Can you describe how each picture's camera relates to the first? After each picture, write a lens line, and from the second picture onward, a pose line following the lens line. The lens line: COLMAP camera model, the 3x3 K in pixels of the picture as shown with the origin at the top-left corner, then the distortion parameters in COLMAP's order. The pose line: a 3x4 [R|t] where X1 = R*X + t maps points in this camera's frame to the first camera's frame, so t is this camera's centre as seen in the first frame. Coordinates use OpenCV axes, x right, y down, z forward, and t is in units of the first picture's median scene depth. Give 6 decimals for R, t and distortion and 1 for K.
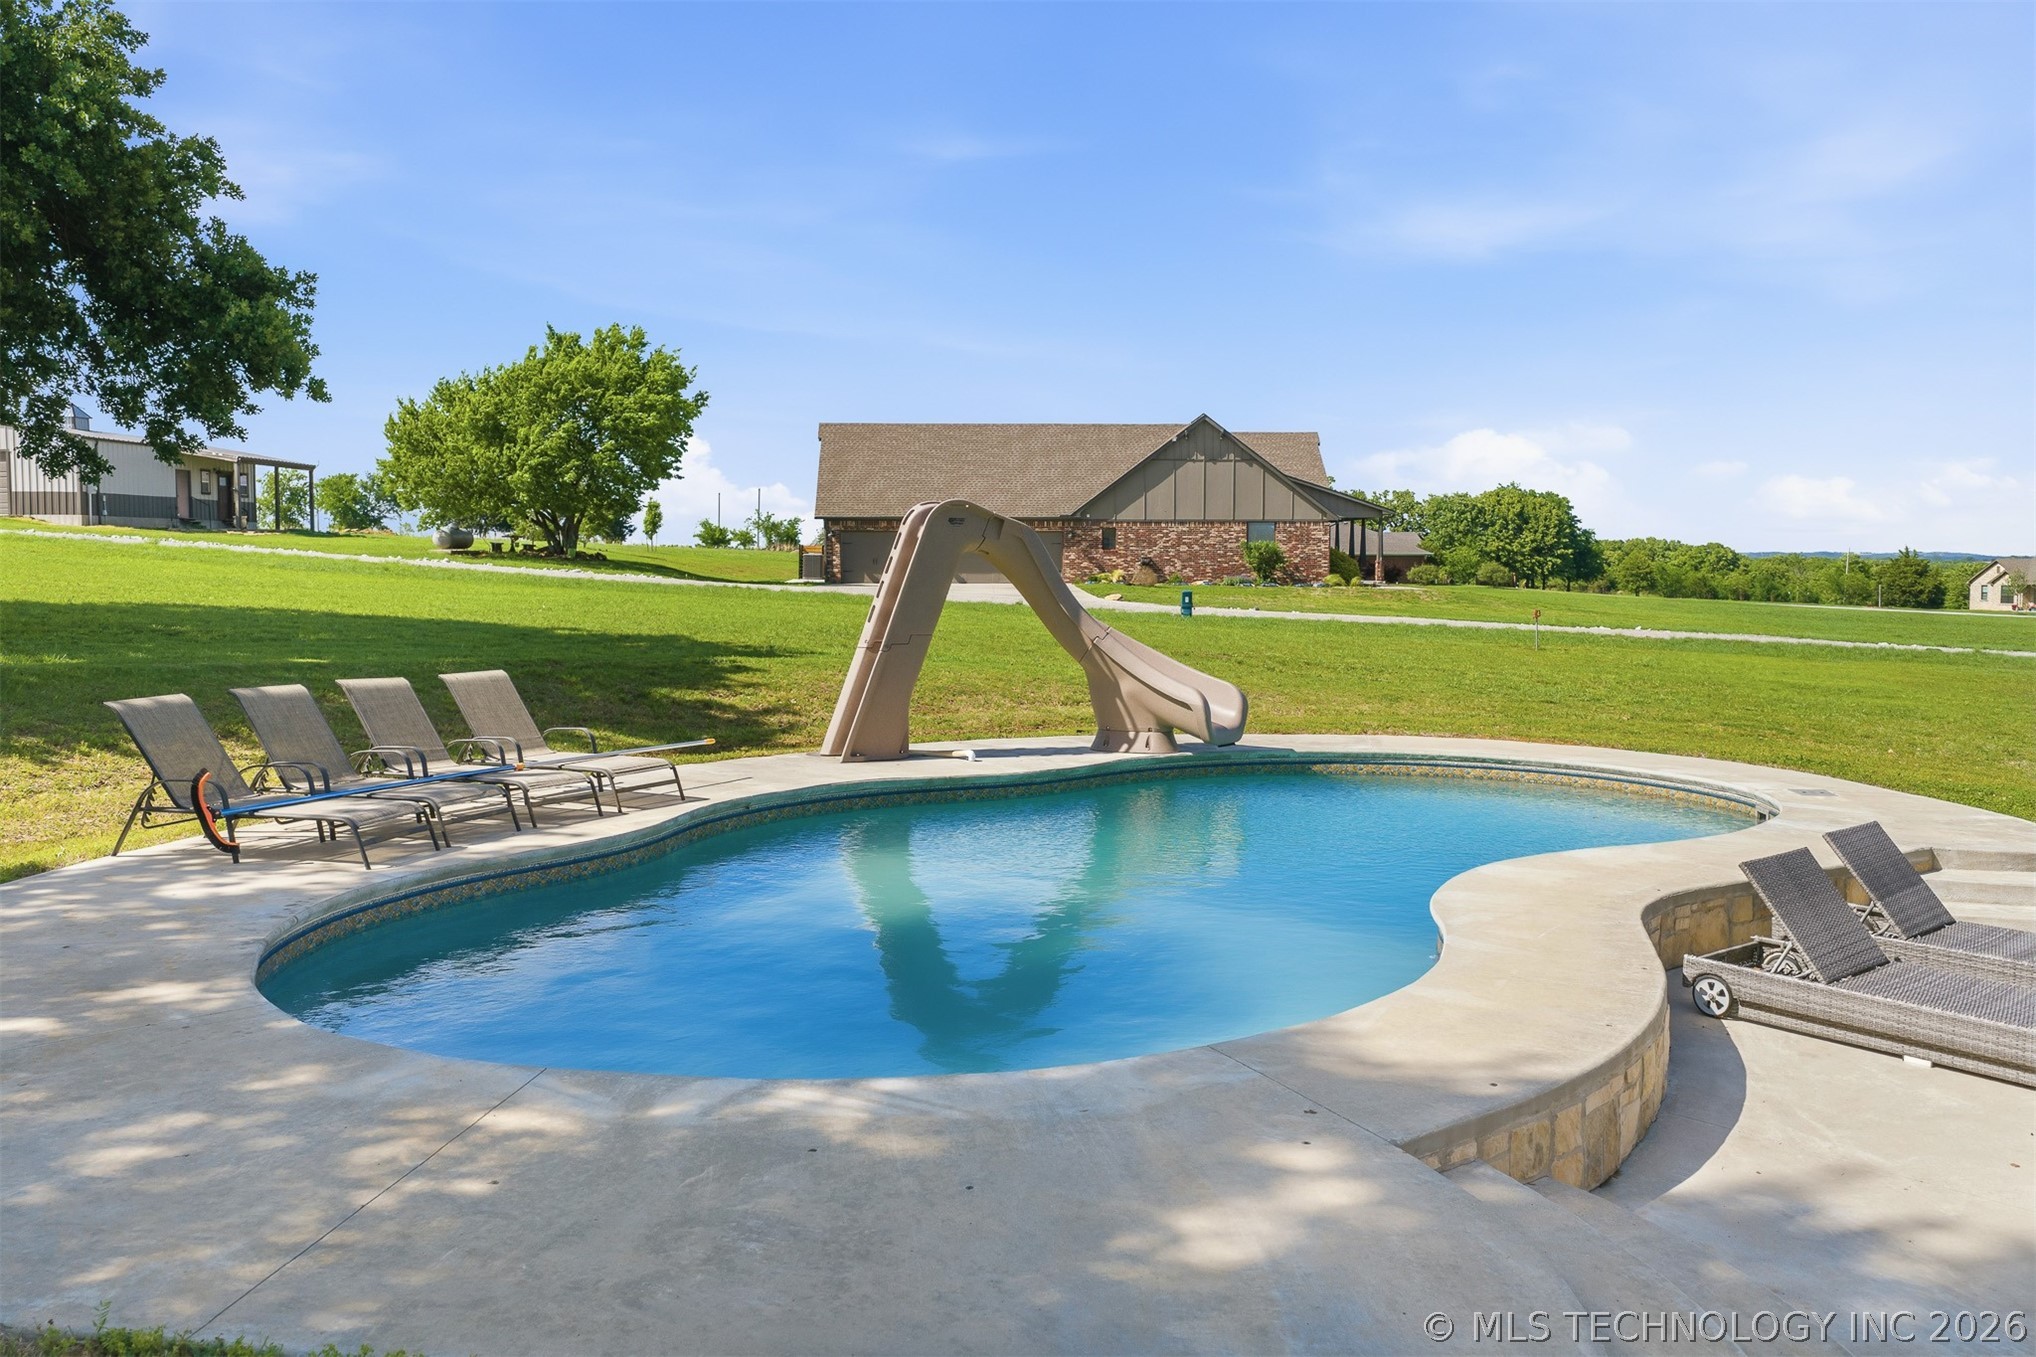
lens RADIAL K [[1707.7, 0, 1032.2], [0, 1707.7, 679.4], [0, 0, 1]] dist [0.001153, -0.011750]
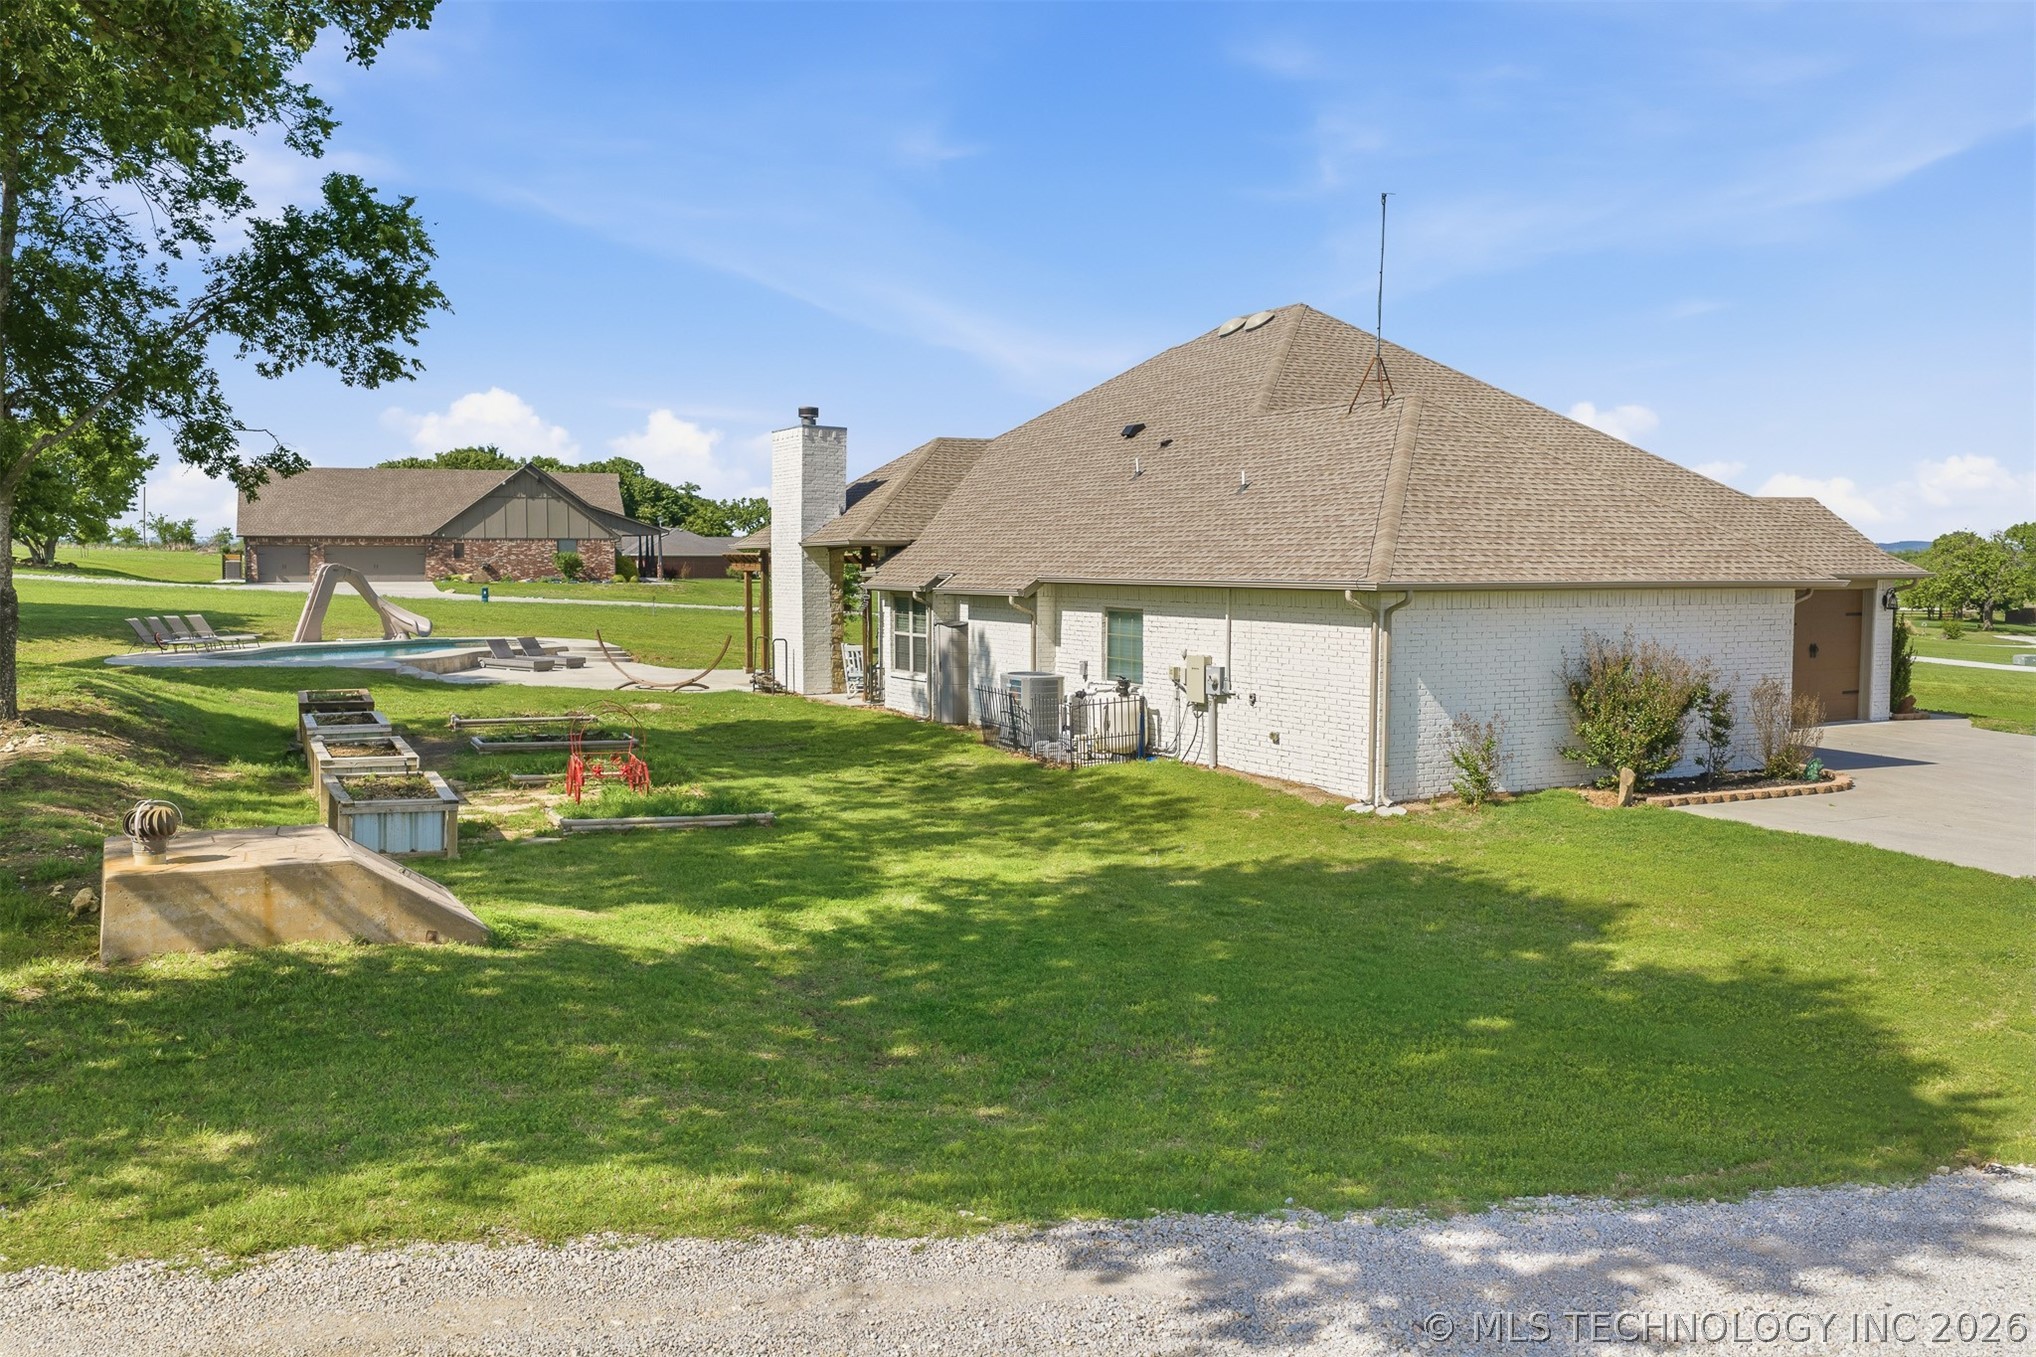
lens RADIAL K [[1672.4, 0, 1028.0], [0, 1672.4, 680.5], [0, 0, 1]] dist [0.010072, -0.002724]
pose [[0.944058, -0.026042, 0.328751, 0.030671], [0.023663, 0.999657, 0.011235, 0.023701], [-0.328931, -0.002827, 0.944350, -0.510162]]
